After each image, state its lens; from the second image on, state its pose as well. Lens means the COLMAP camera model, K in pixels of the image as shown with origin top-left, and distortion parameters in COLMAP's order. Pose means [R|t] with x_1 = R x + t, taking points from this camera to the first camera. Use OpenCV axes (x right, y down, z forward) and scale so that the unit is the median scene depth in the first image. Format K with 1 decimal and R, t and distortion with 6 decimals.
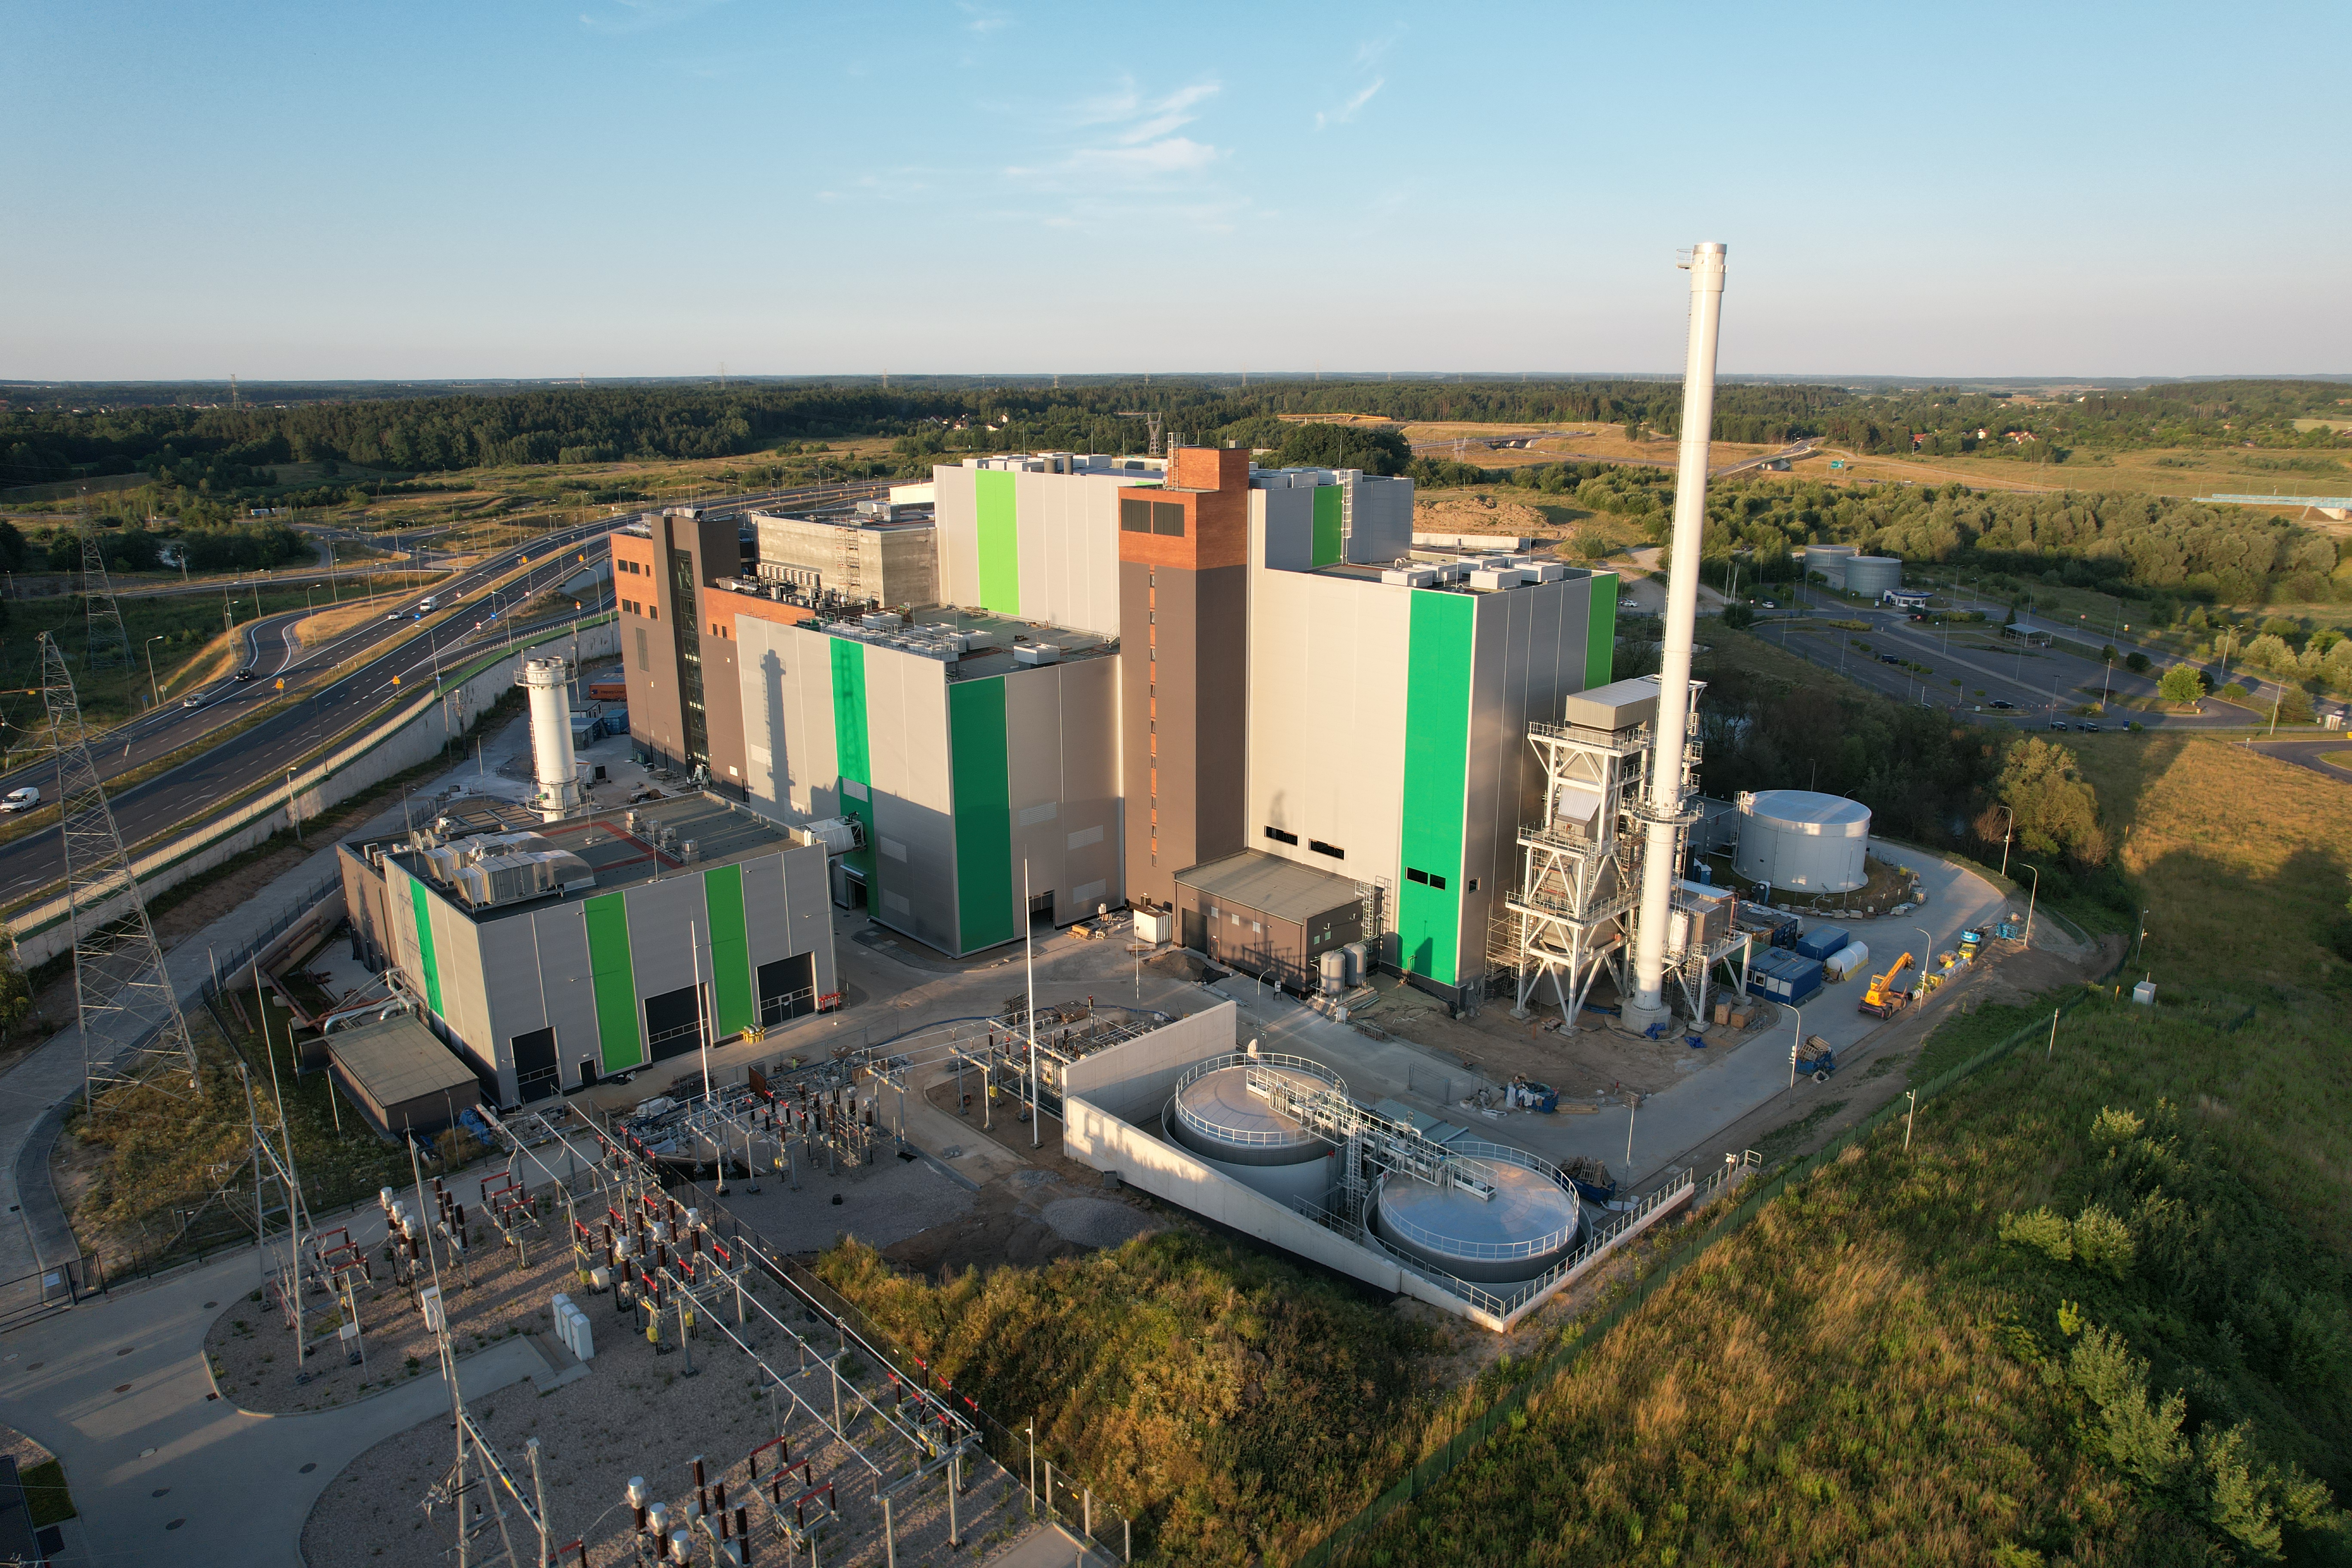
lens RADIAL K [[1519.1, 0, 1169.1], [0, 1519.1, 779.1], [0, 0, 1]] dist [-0.059337, 0.058867]
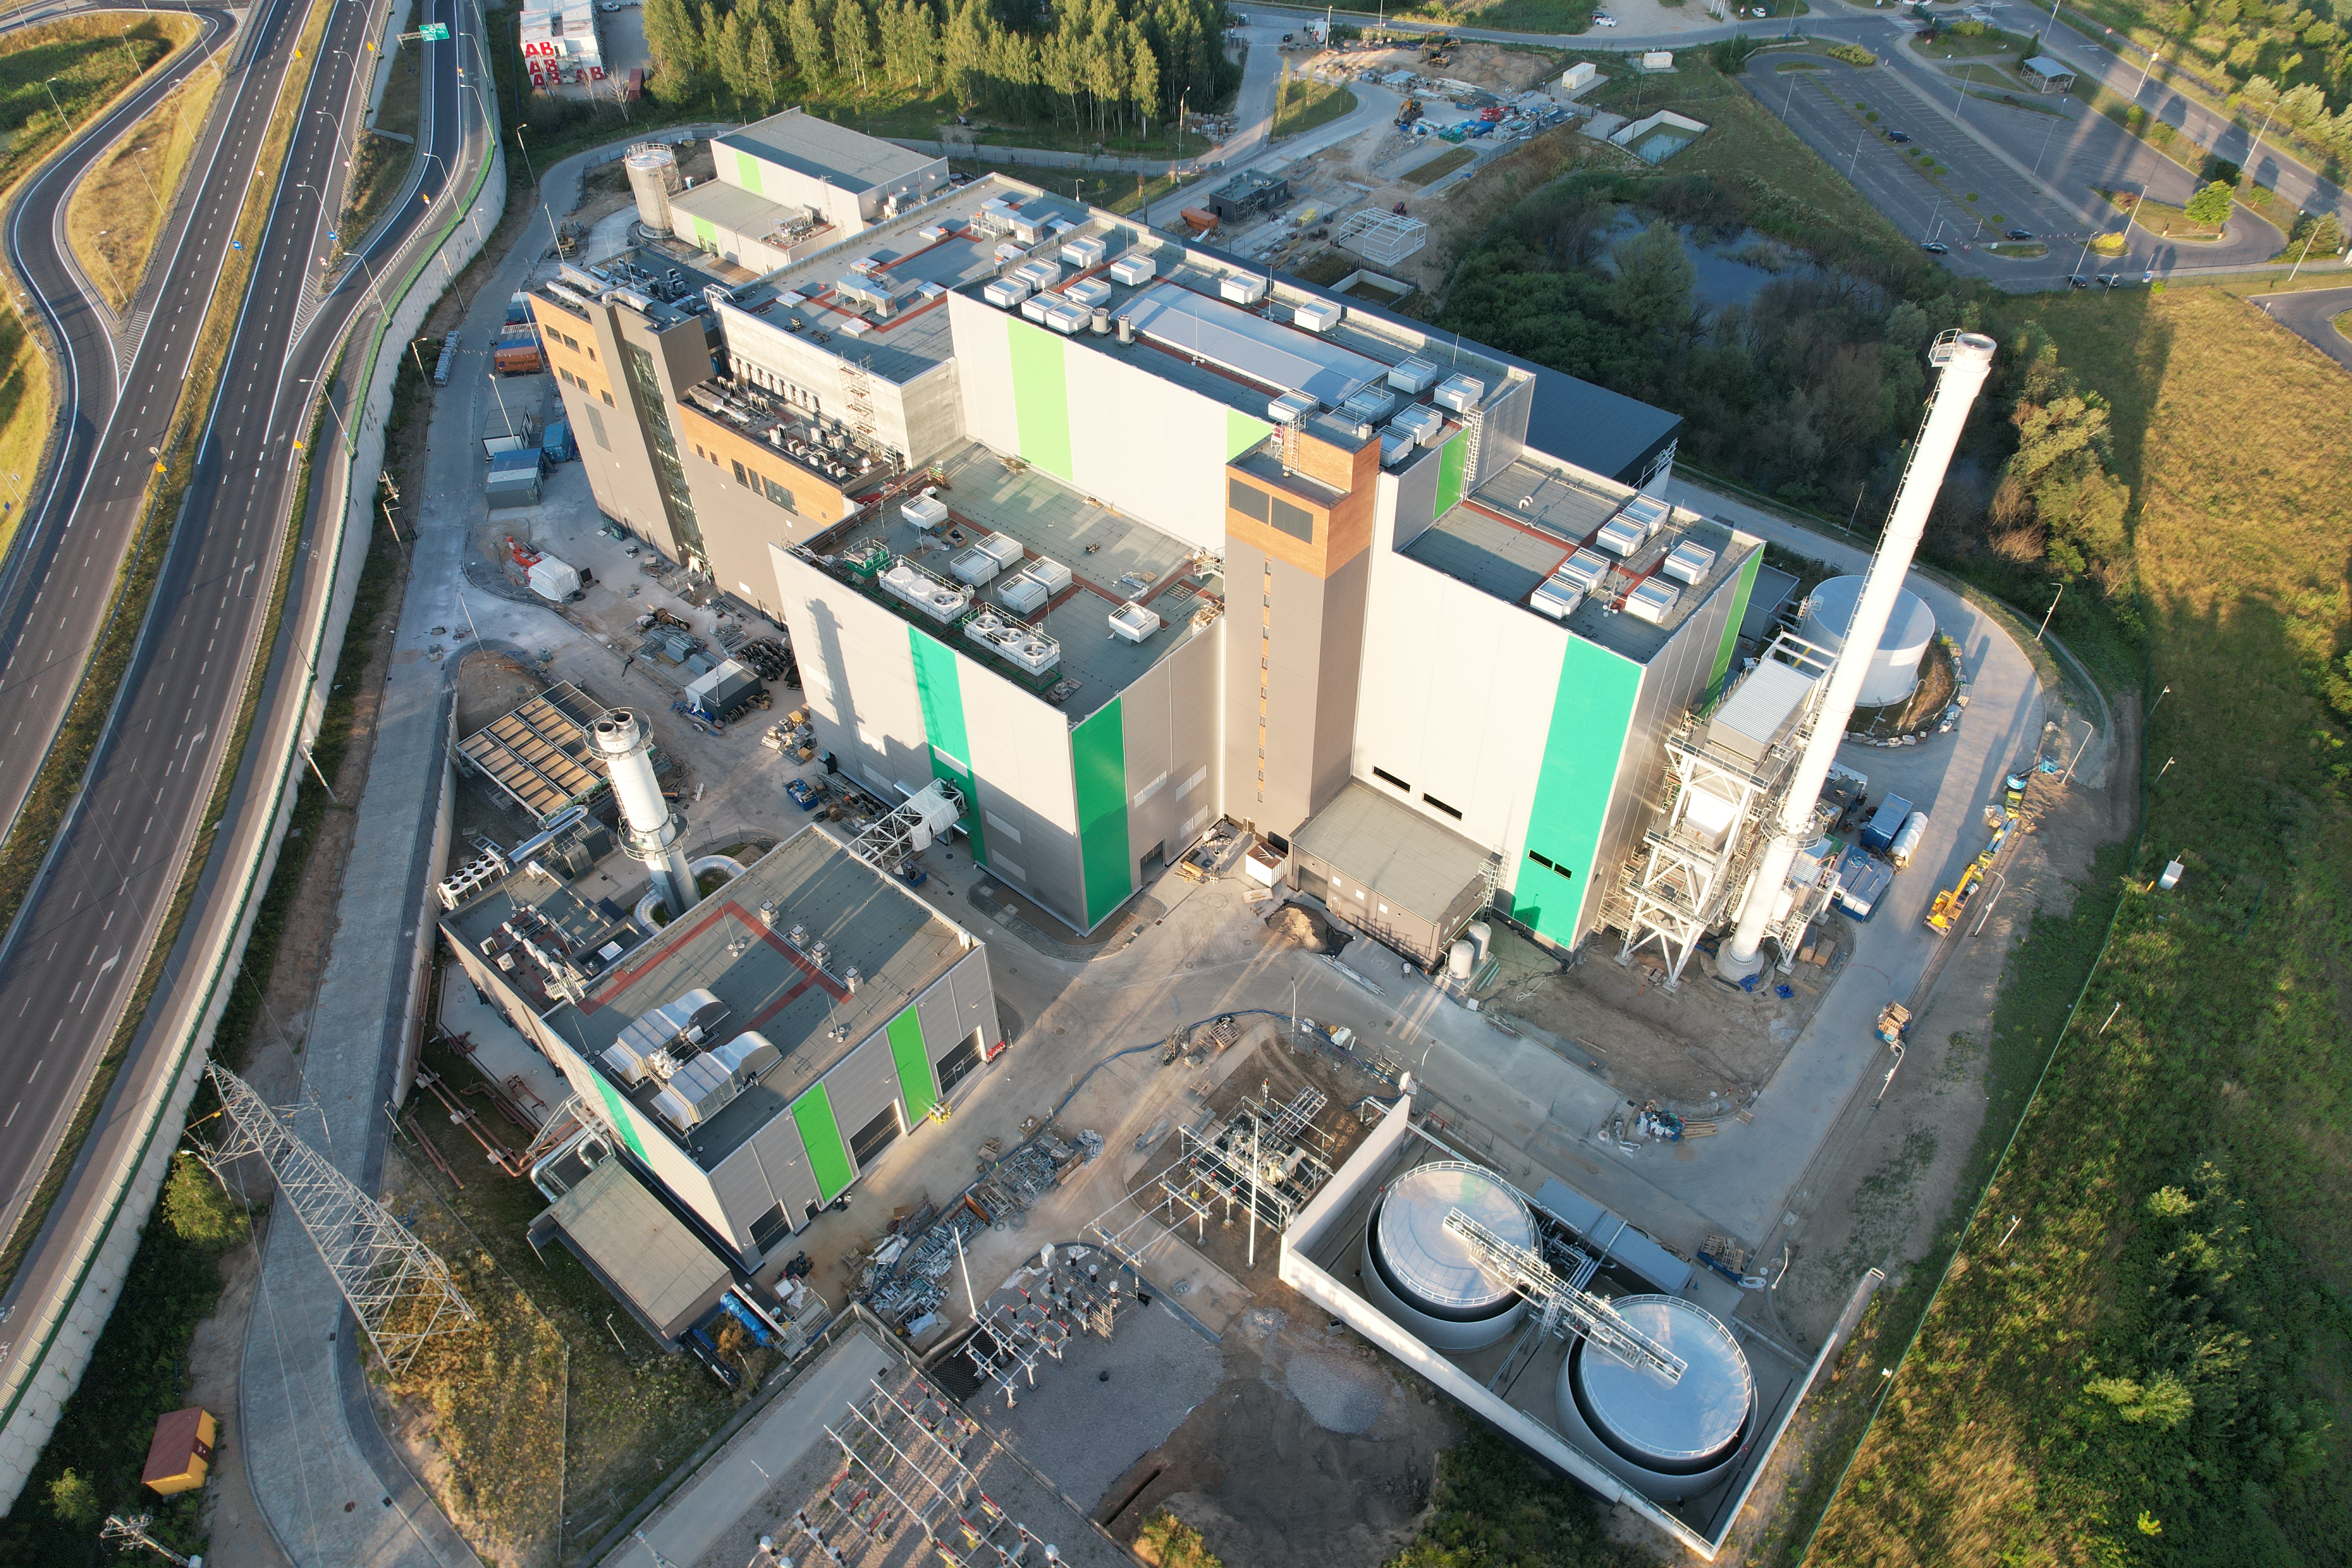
lens RADIAL K [[1519.1, 0, 1171.4], [0, 1519.1, 780.7], [0, 0, 1]] dist [-0.059337, 0.058867]
pose [[0.993087, -0.090449, 0.074809, -0.159437], [0.042492, 0.871142, 0.489189, -0.502844], [-0.109416, -0.482628, 0.868964, 0.163006]]
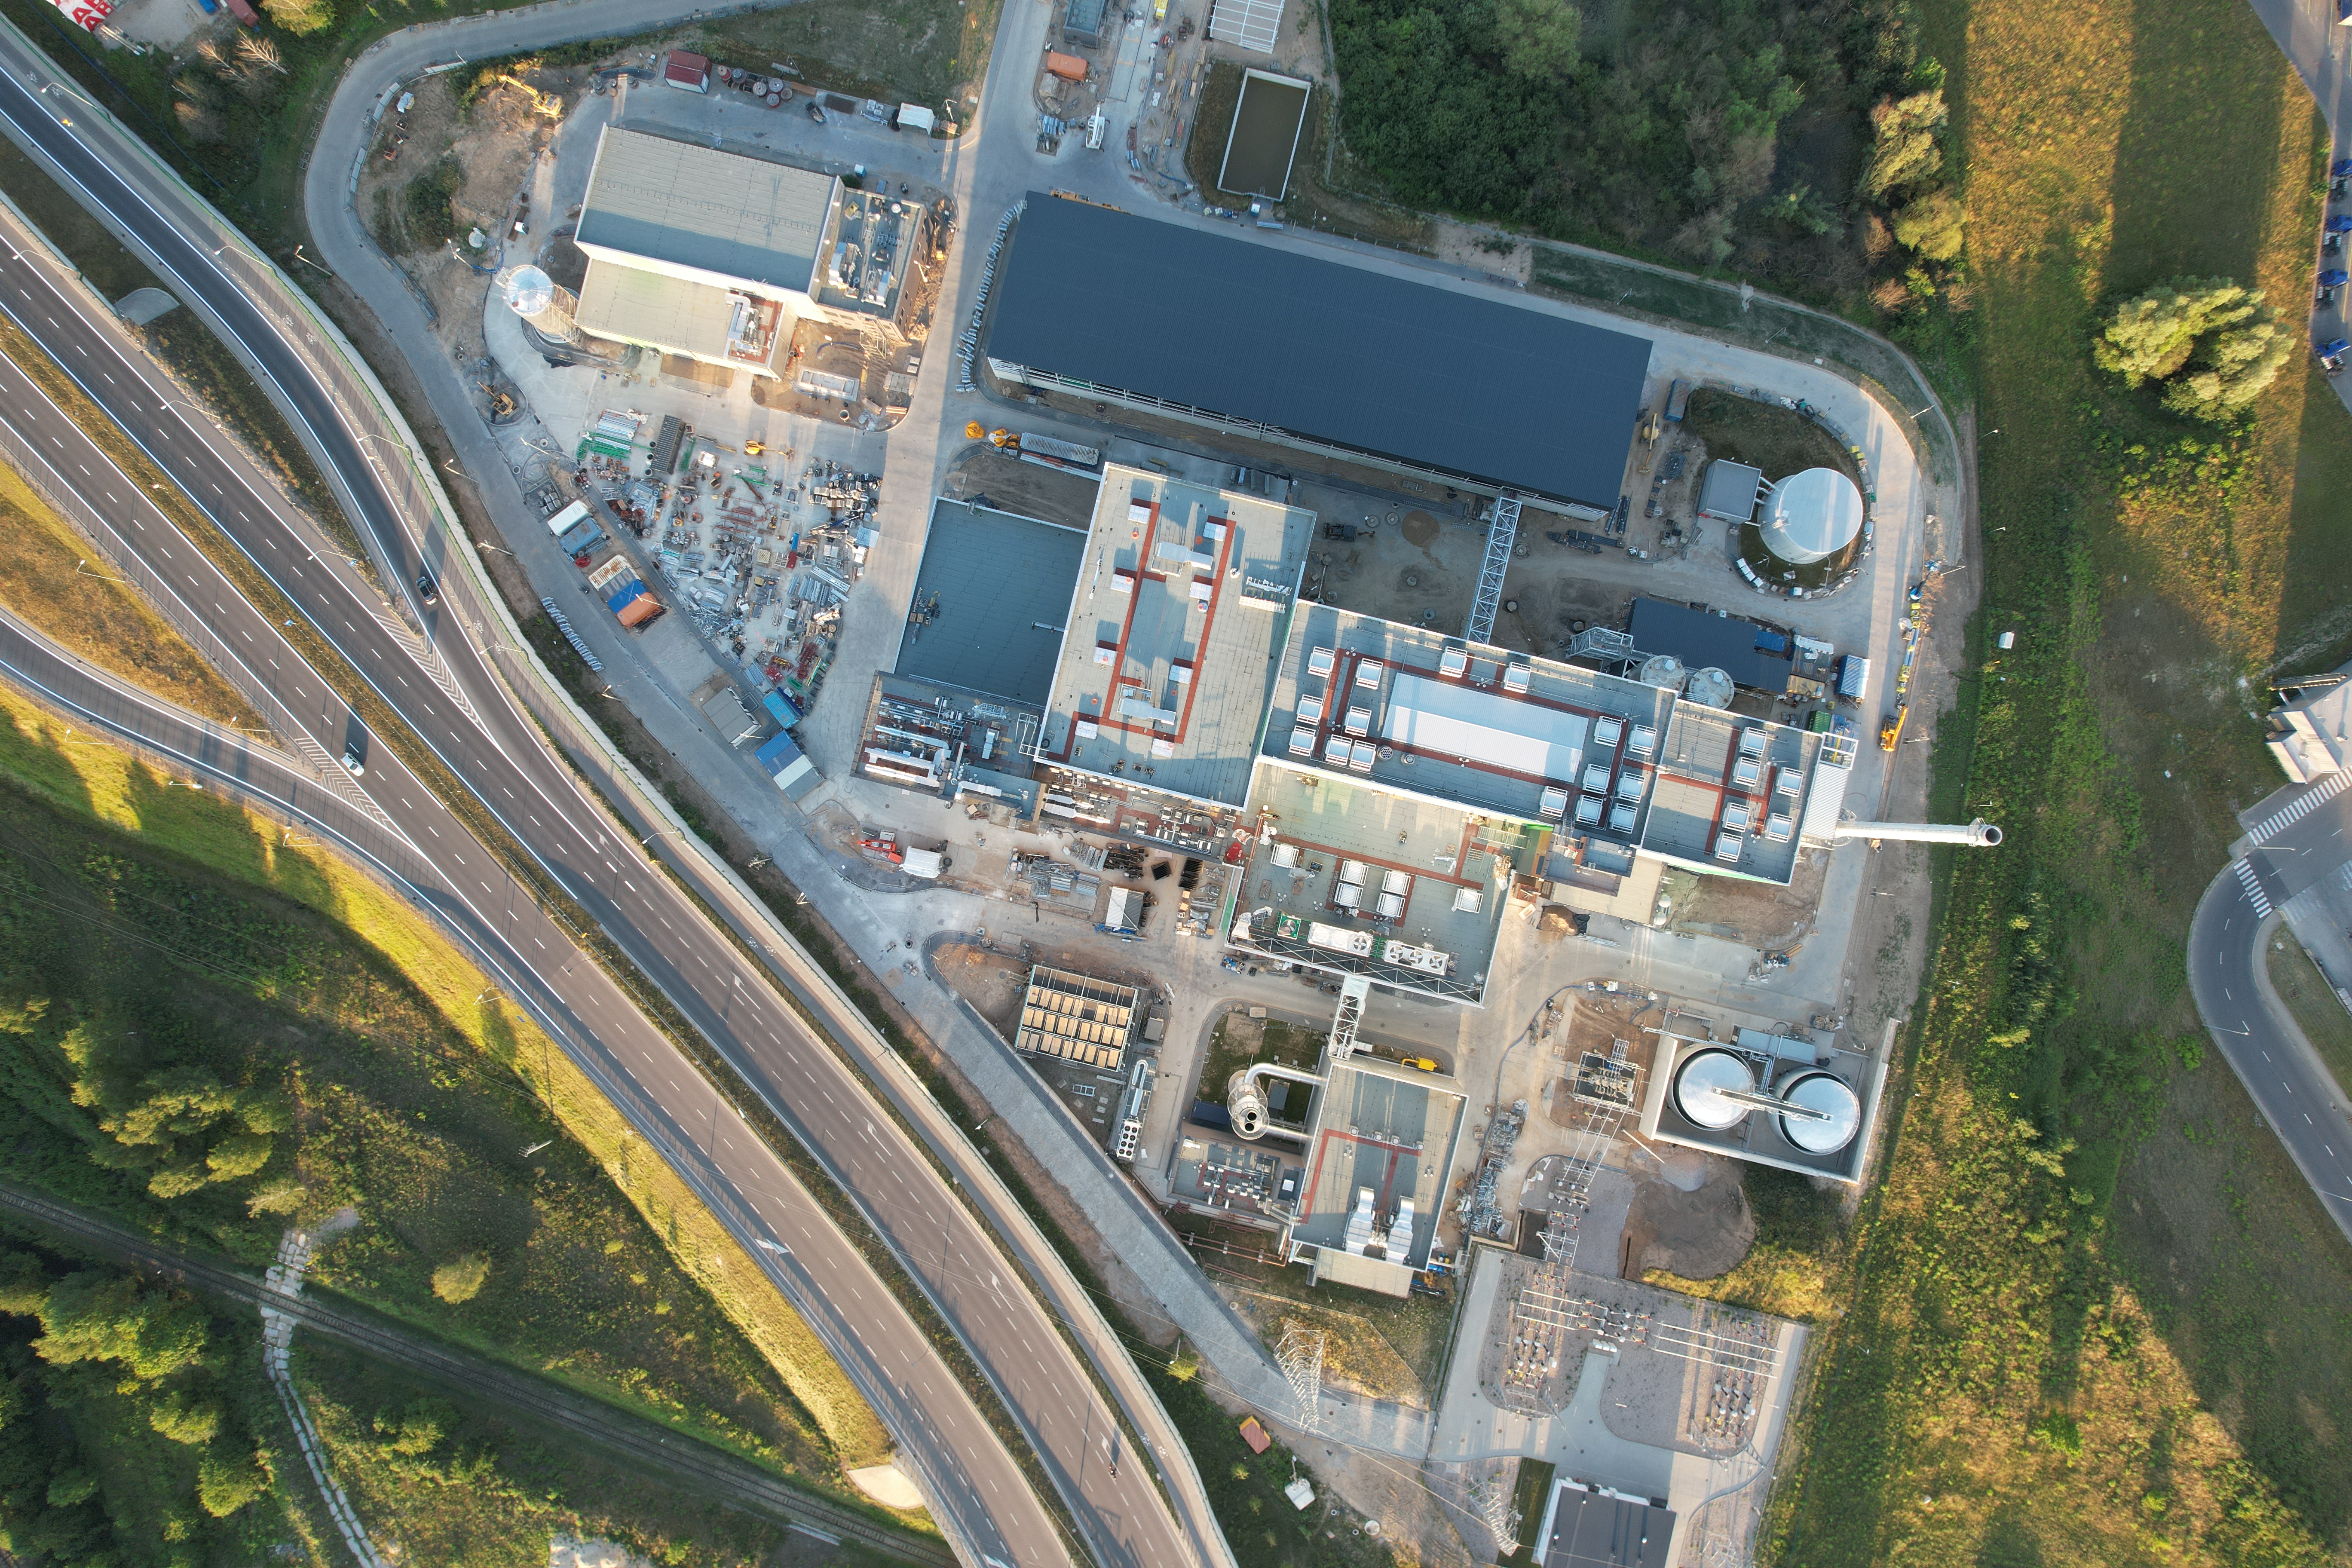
lens RADIAL K [[1519.1, 0, 1171.9], [0, 1519.1, 785.1], [0, 0, 1]] dist [-0.059337, 0.058867]
pose [[0.832821, -0.553534, -0.002924, -0.295258], [0.140210, 0.205838, 0.968489, -1.787861], [-0.535490, -0.806989, 0.249038, 0.980949]]
